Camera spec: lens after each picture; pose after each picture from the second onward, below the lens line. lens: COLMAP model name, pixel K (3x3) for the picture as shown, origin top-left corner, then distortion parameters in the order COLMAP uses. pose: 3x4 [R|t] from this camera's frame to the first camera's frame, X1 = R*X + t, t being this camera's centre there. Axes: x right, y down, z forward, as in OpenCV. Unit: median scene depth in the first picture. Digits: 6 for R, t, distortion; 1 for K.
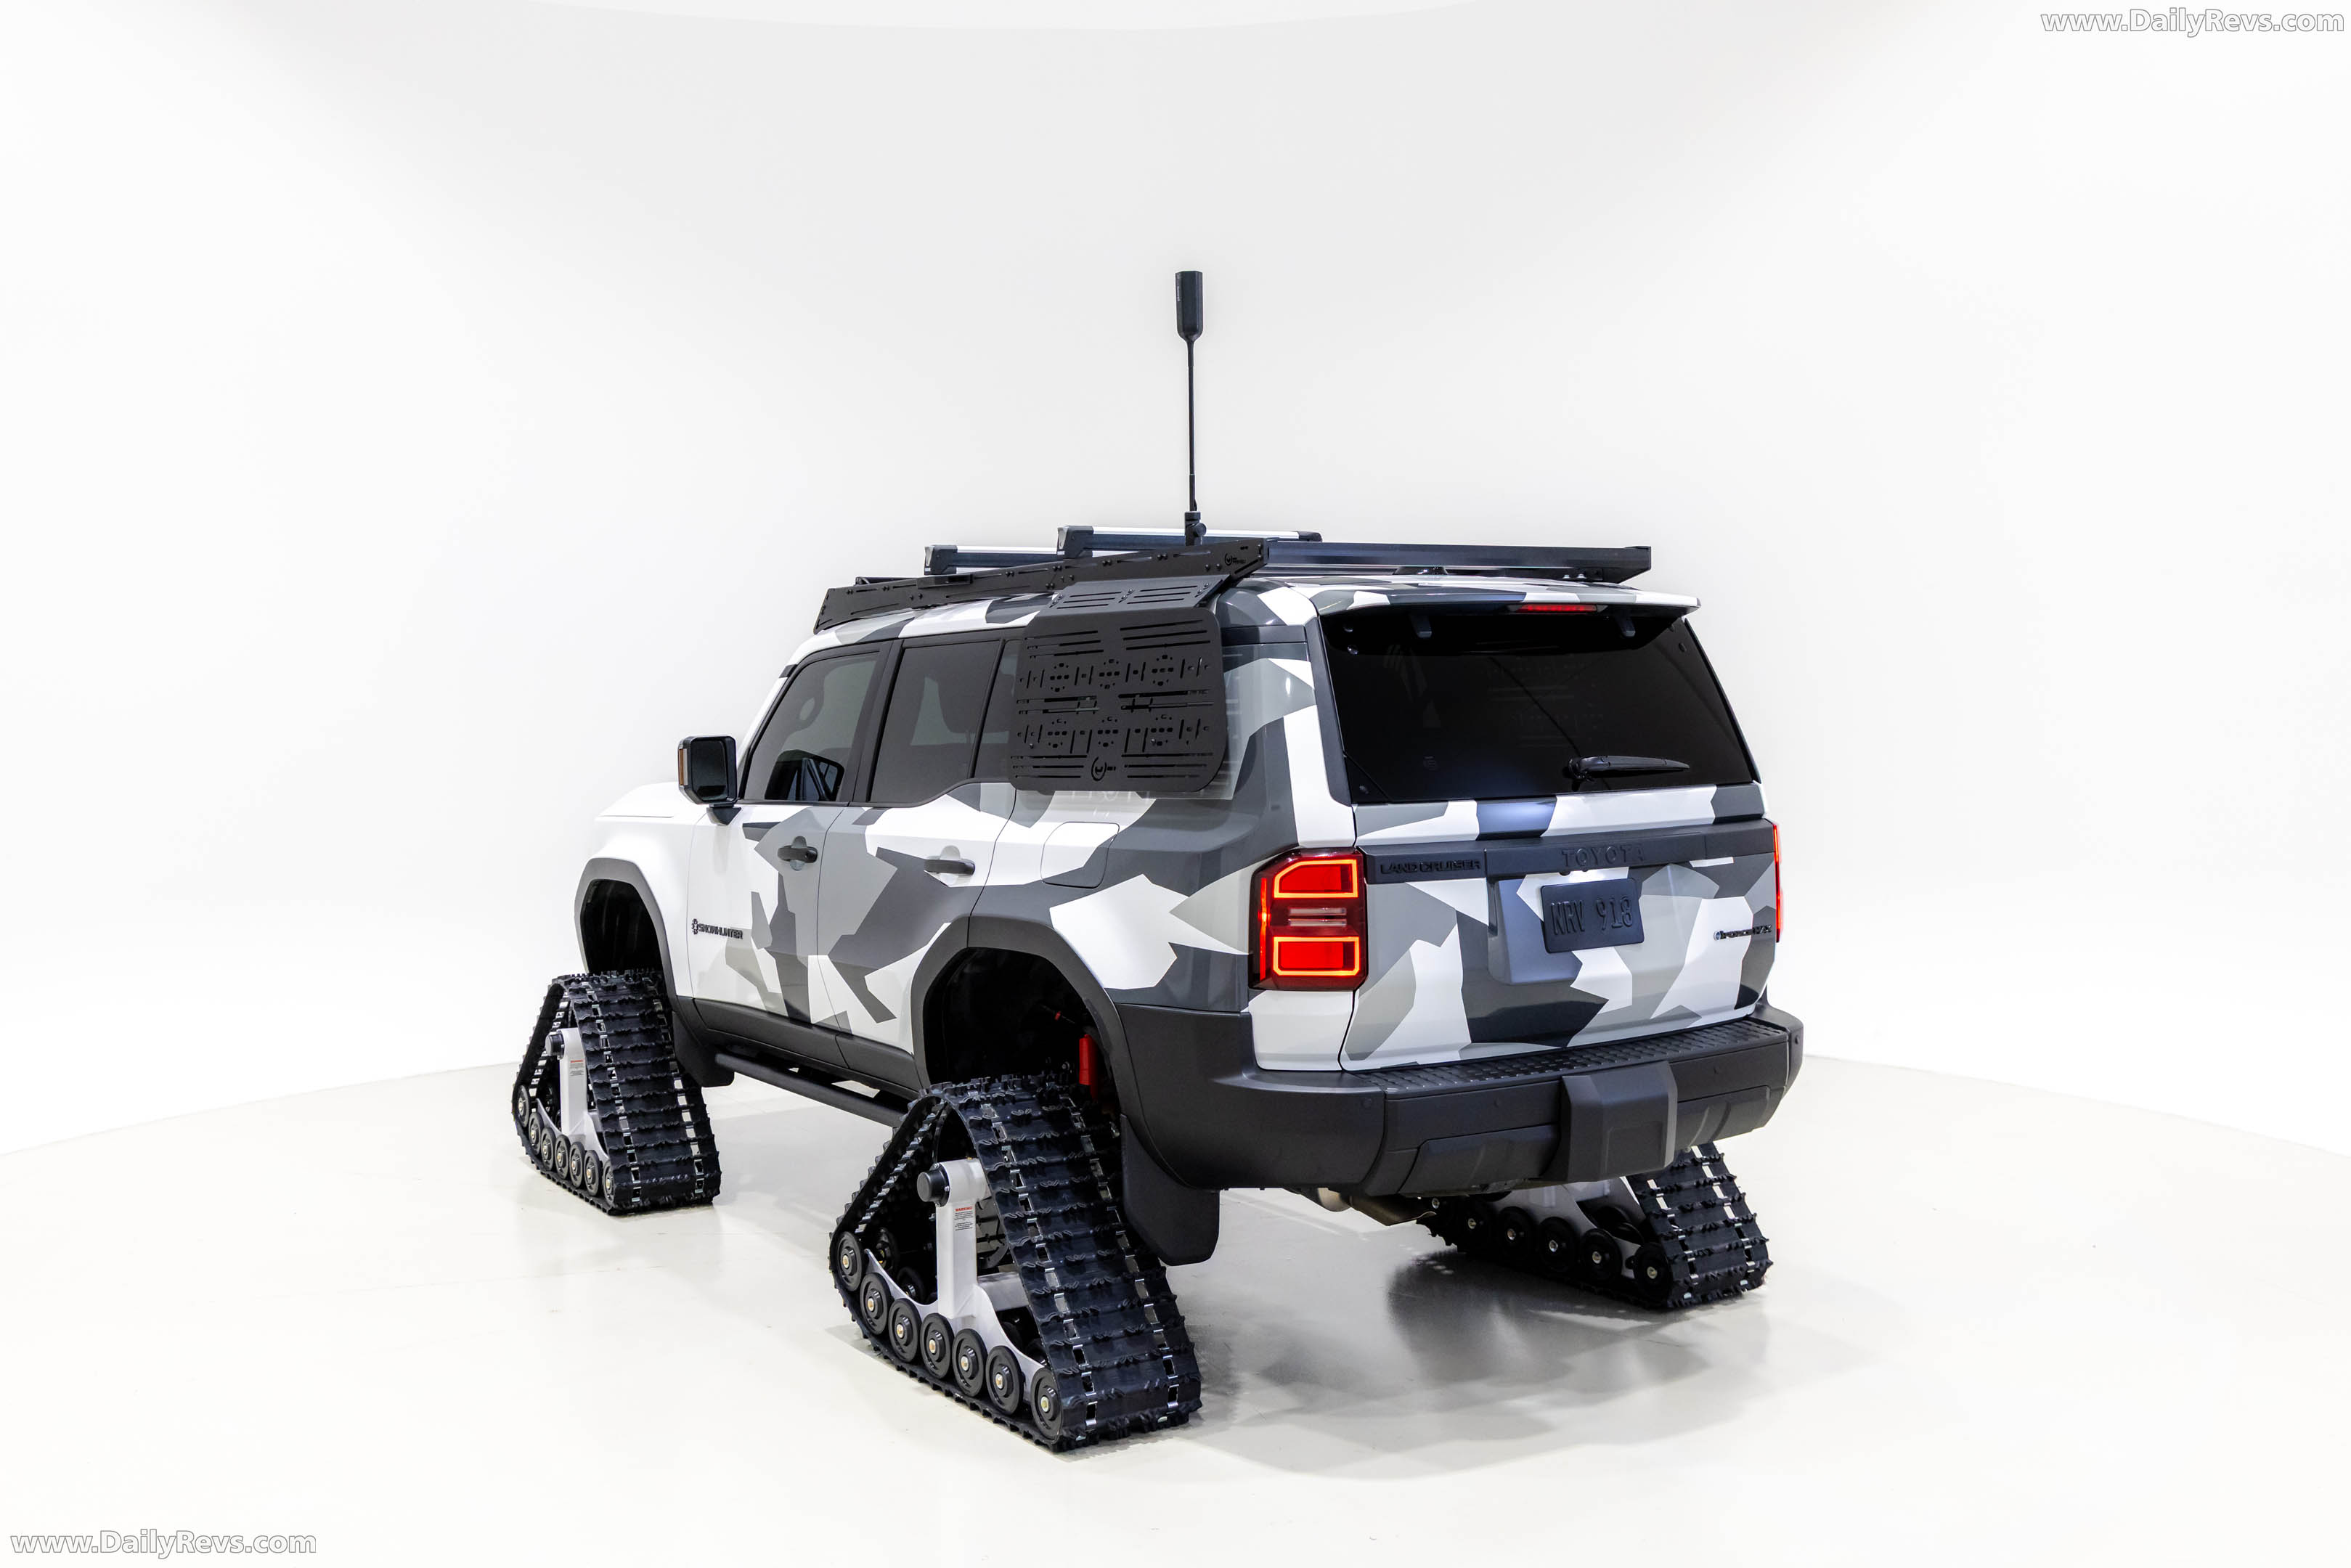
lens RADIAL K [[2123.2, 0, 1175.5], [0, 2123.2, 784.0], [0, 0, 1]] dist [-0.009143, -0.000942]
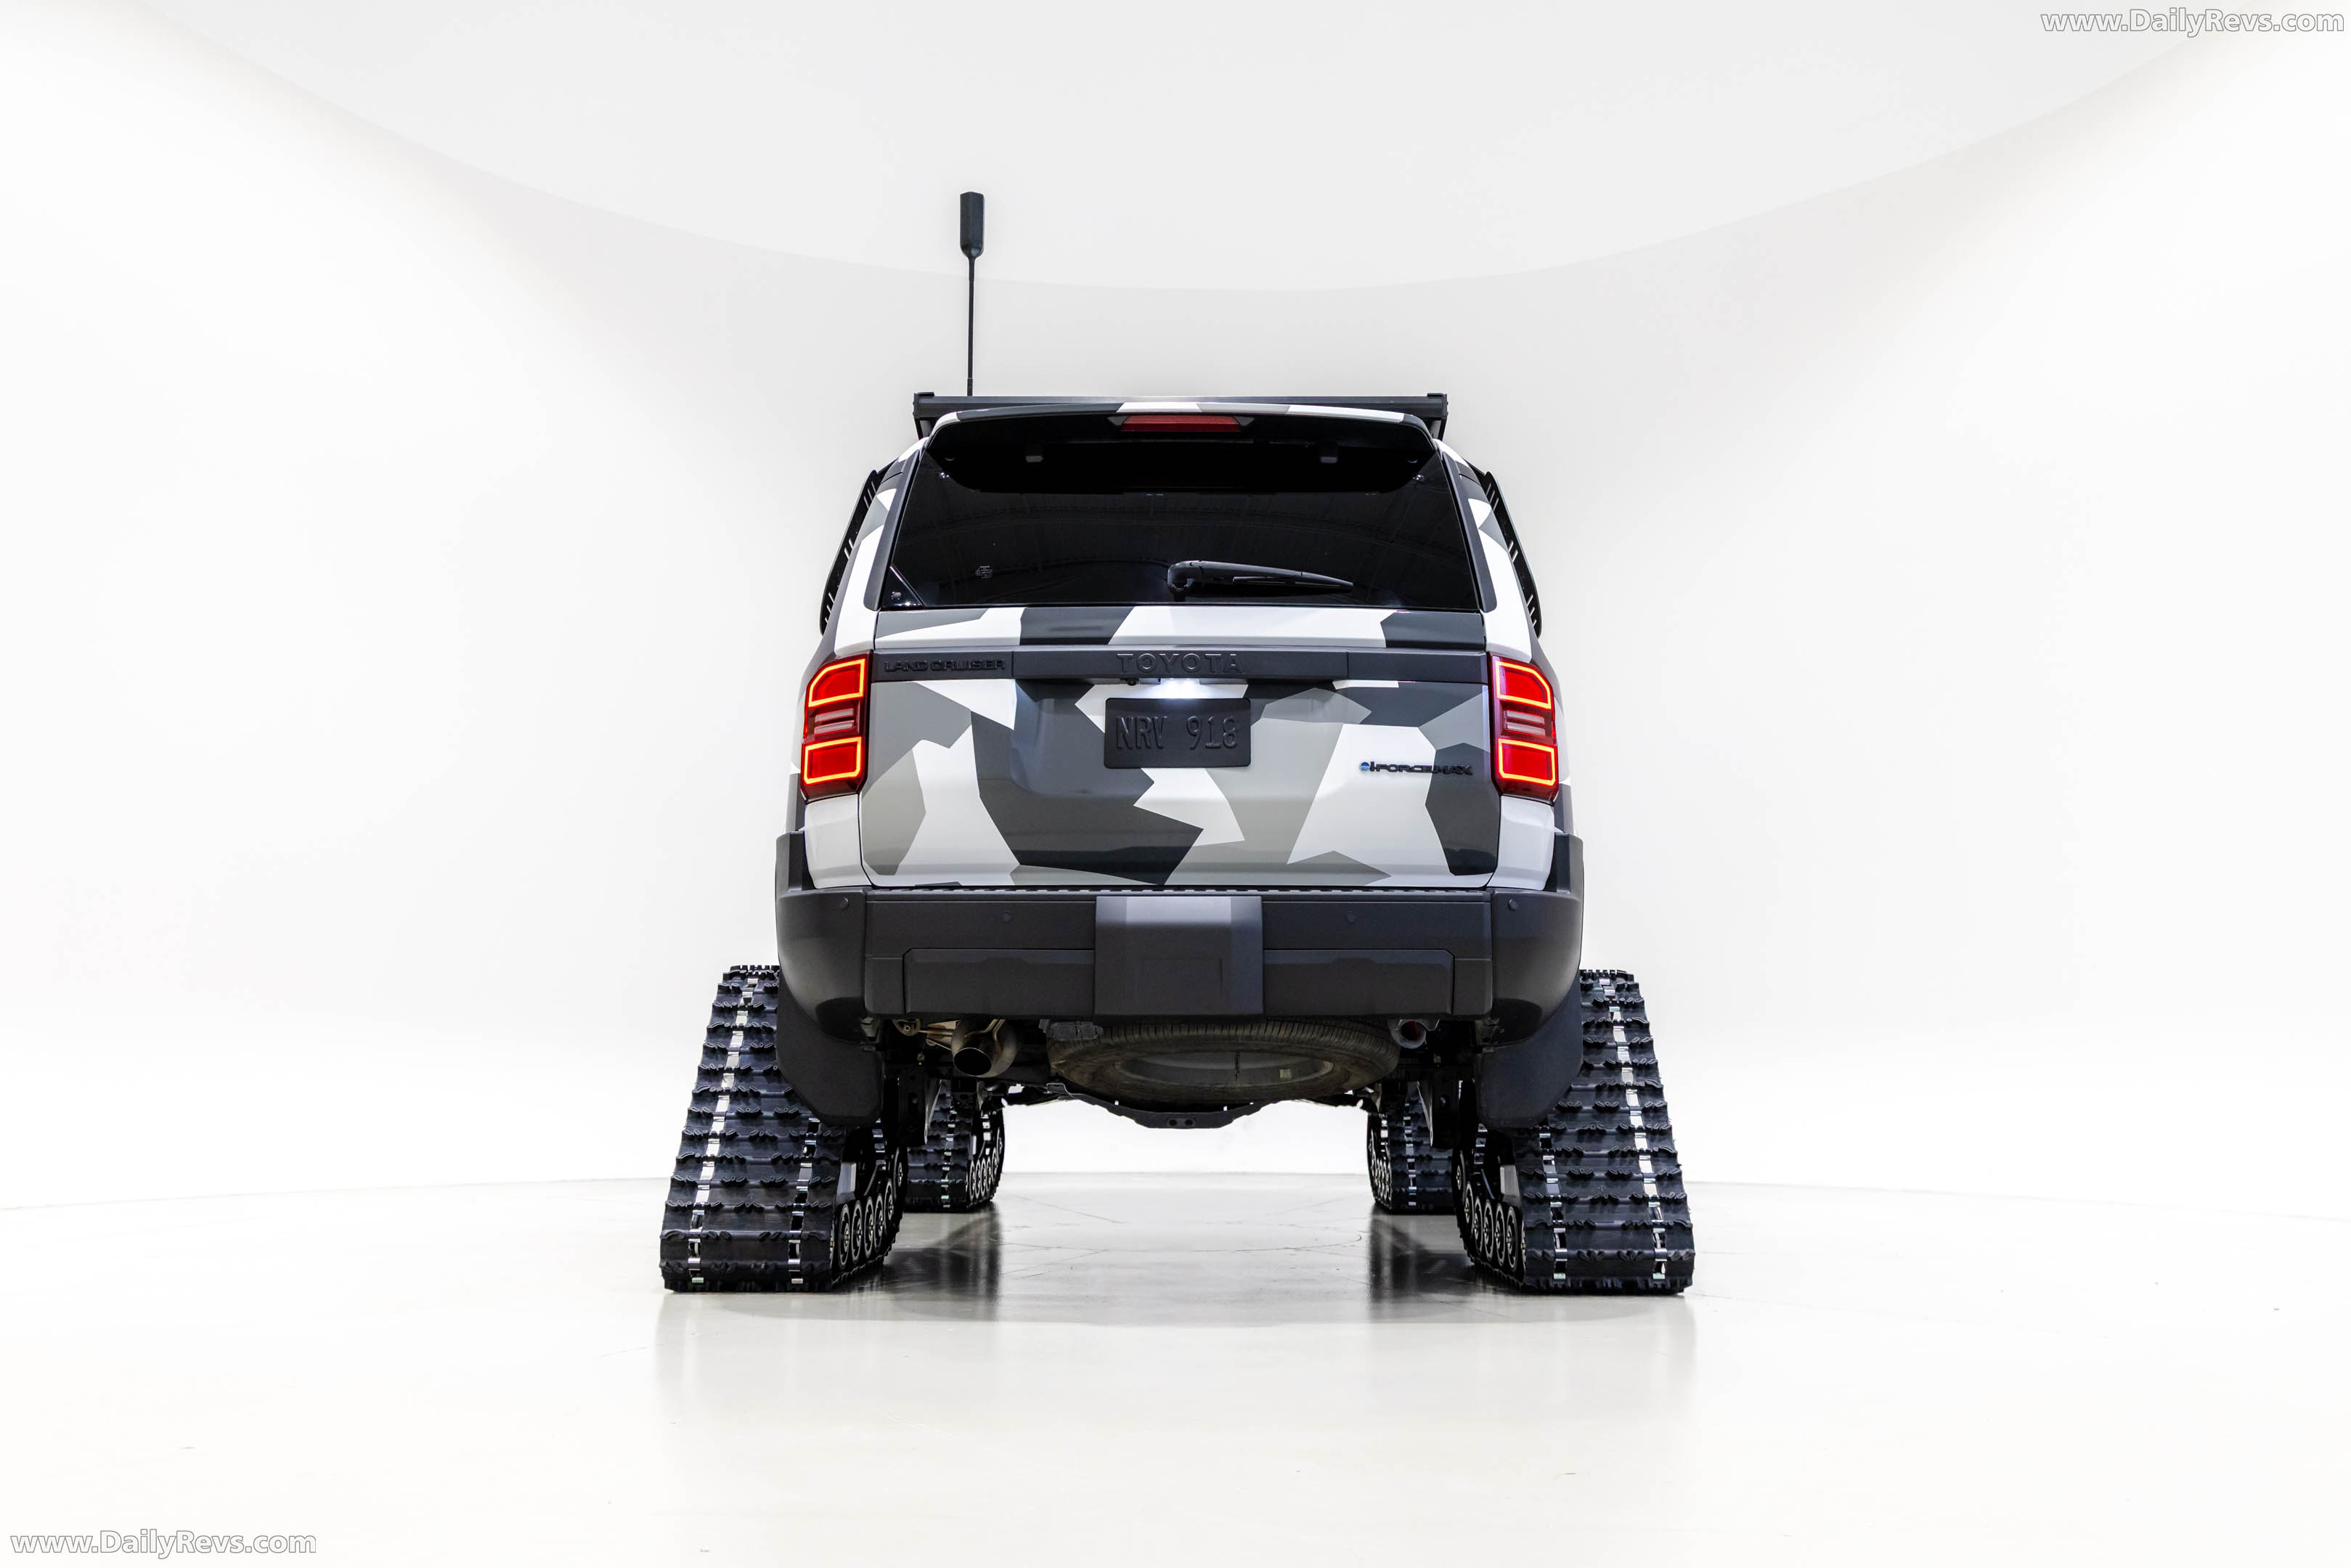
lens RADIAL K [[1890.0, 0, 1175.5], [0, 1890.0, 784.0], [0, 0, 1]] dist [0.004205, 0.000923]
pose [[0.855922, -0.058174, -0.513822, 0.582136], [-0.030397, 0.986273, -0.162299, 0.204767], [0.516210, 0.154534, 0.842405, 0.316672]]
